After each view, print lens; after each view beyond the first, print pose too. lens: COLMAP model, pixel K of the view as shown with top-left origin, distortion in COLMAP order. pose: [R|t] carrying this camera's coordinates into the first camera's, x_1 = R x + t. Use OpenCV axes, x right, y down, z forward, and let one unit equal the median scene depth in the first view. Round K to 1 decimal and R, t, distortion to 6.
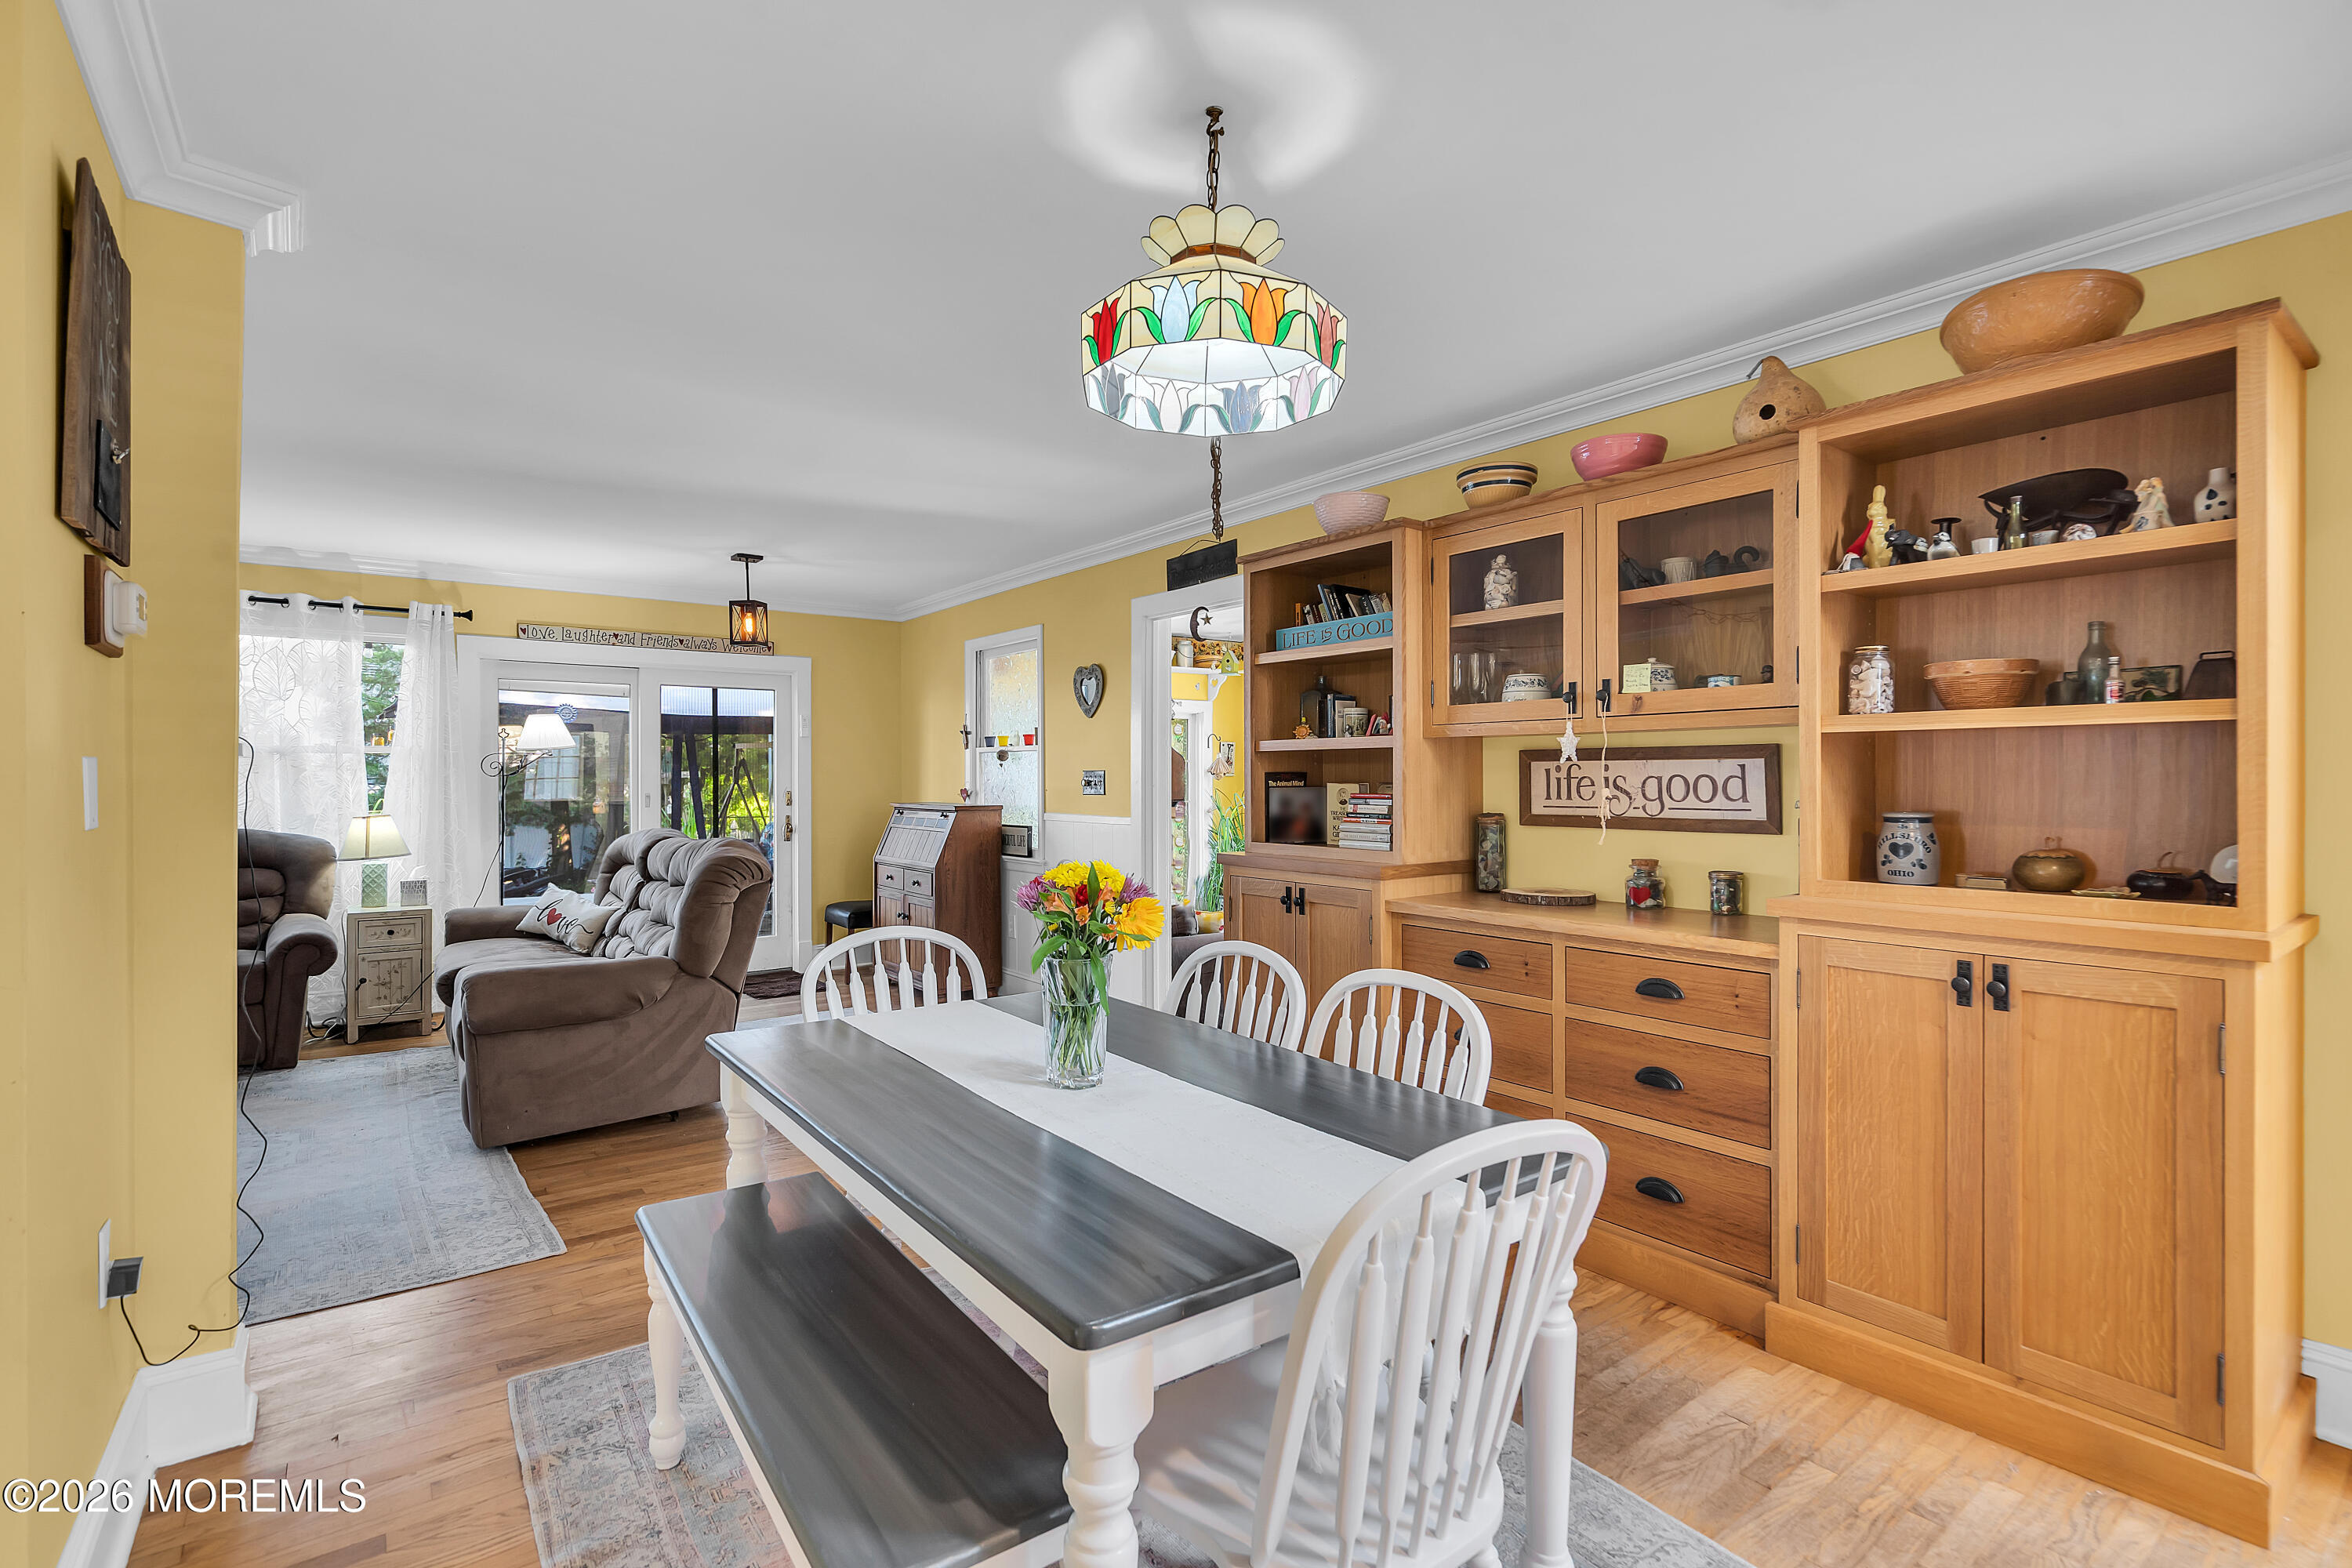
lens RADIAL K [[1083.7, 0, 1176.0], [0, 1083.7, 784.0], [0, 0, 1]] dist [-0.009548, 0.000143]
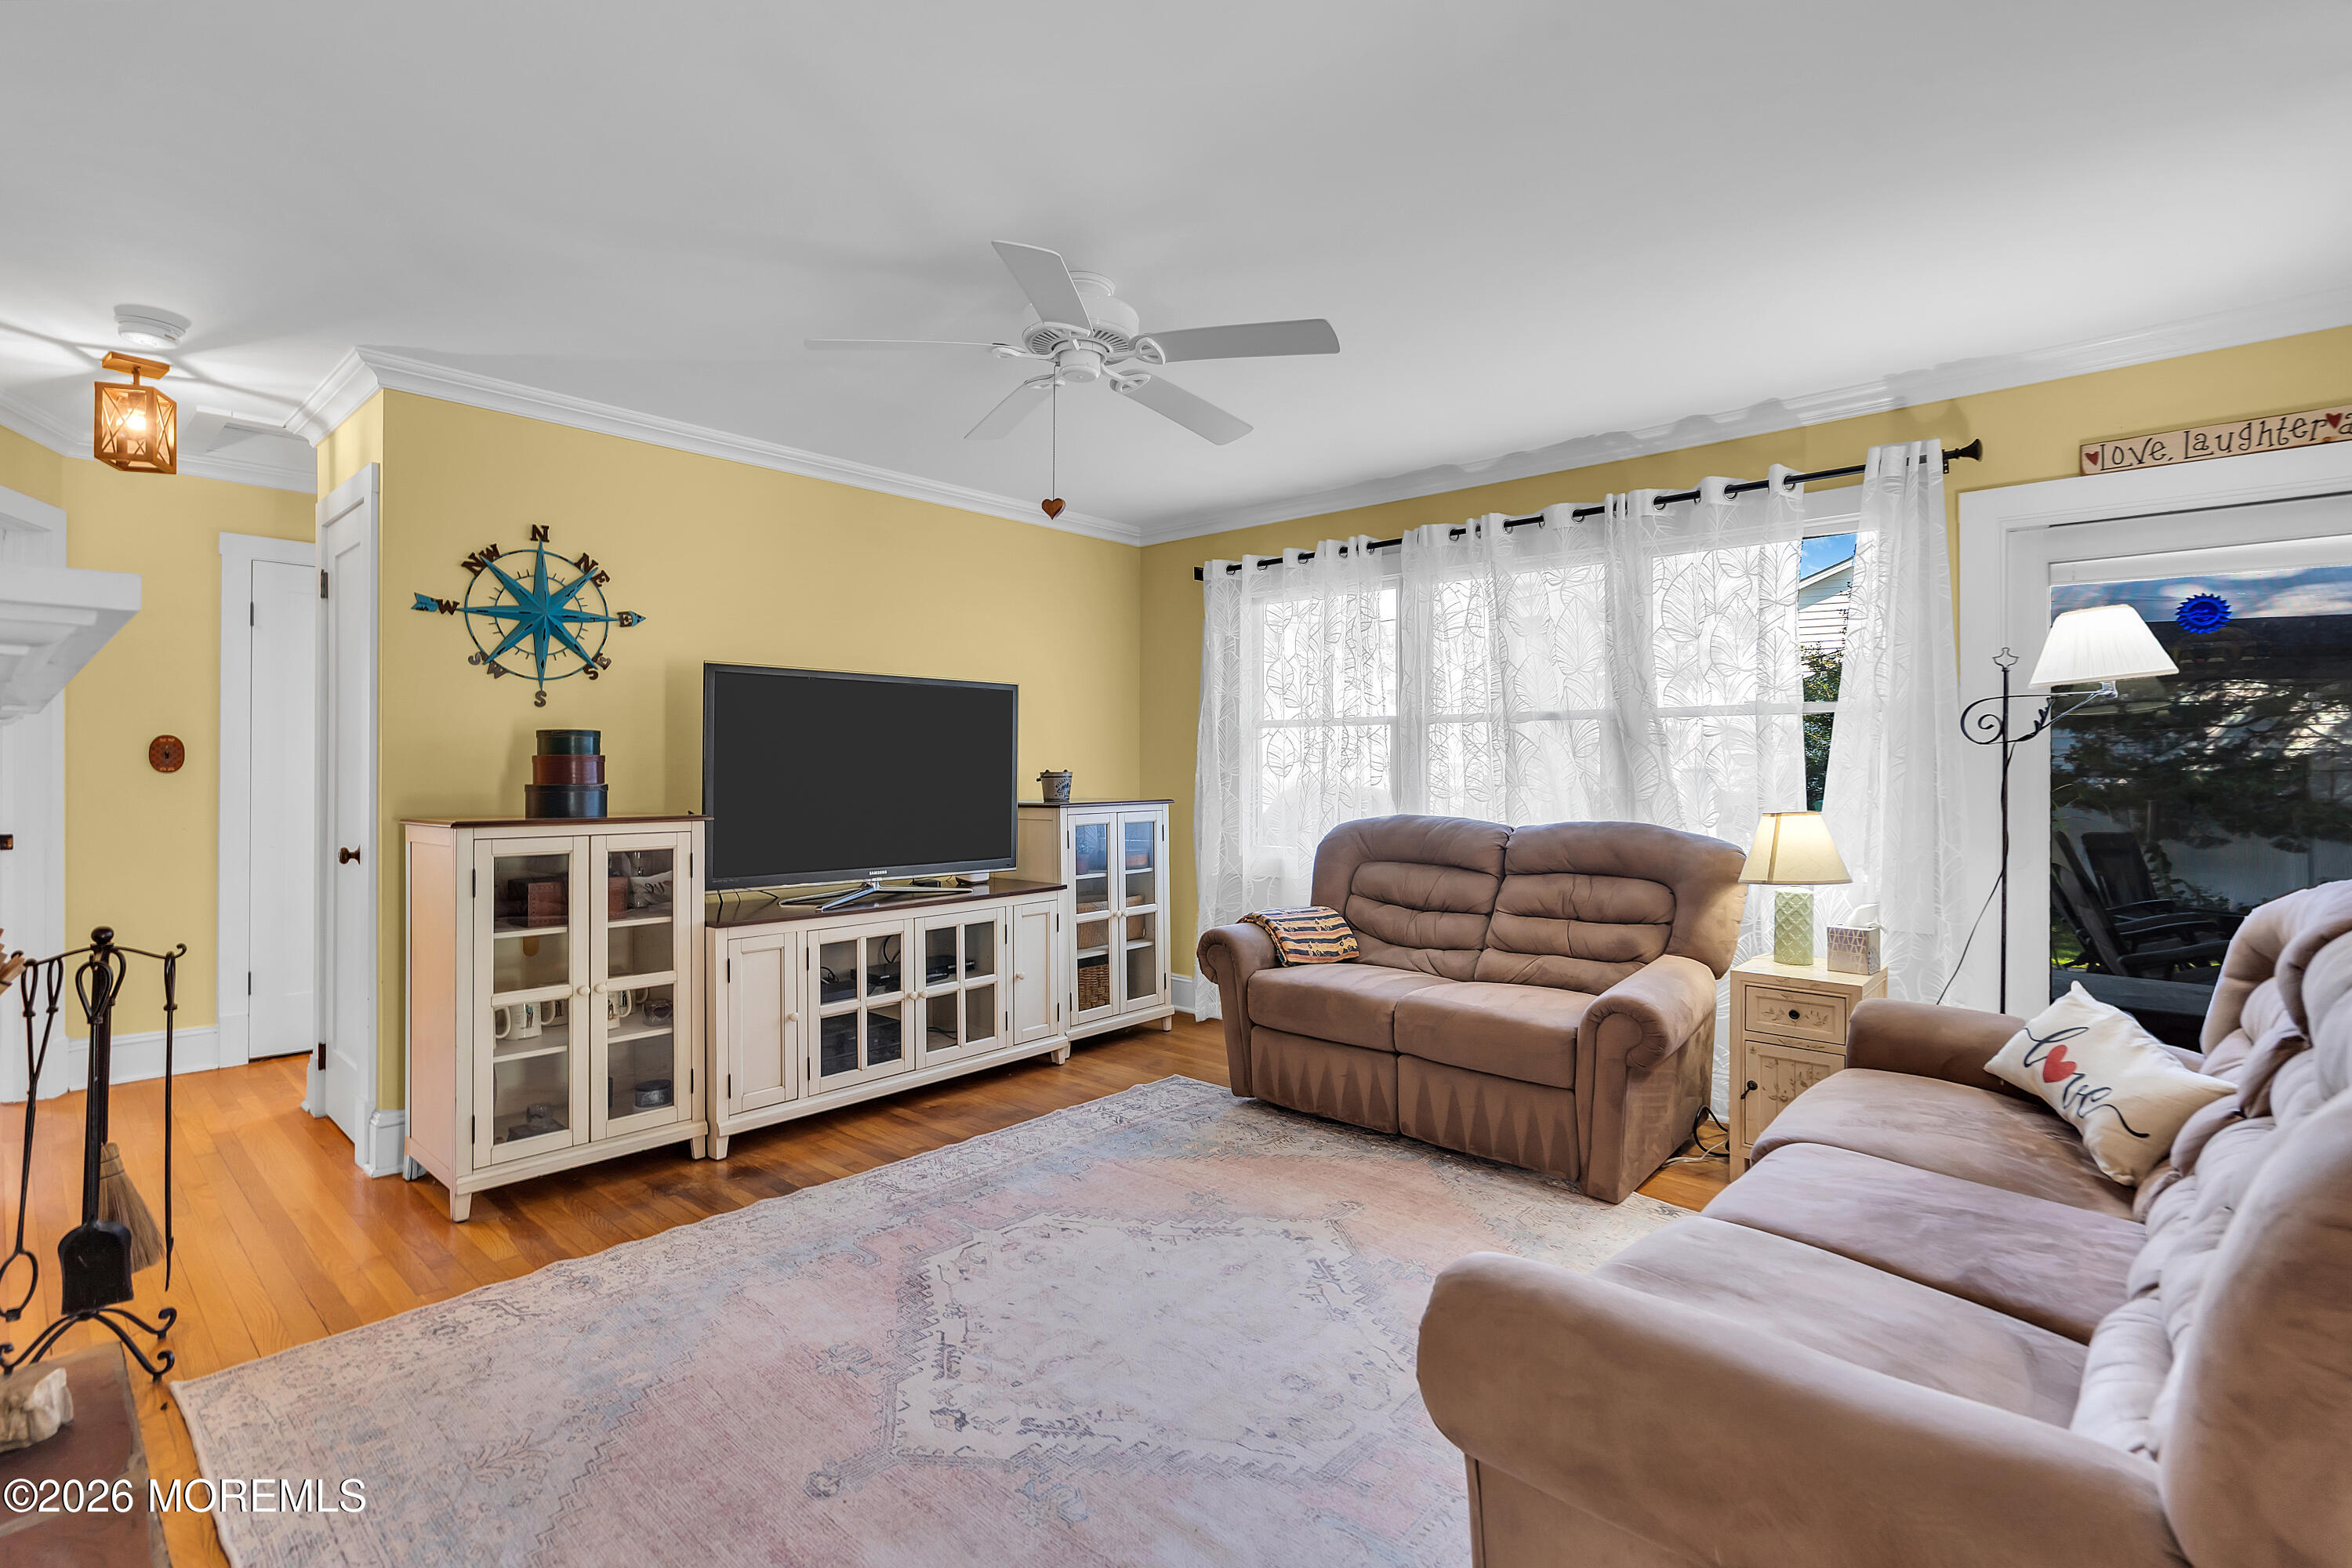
lens RADIAL K [[1092.5, 0, 1182.3], [0, 1092.5, 774.5], [0, 0, 1]] dist [0.003025, 0.000179]
pose [[0.192395, 0.004686, -0.981306, -0.205256], [-0.006592, 0.999972, 0.003483, 0.007852], [0.981295, 0.005798, 0.192420, 0.541609]]
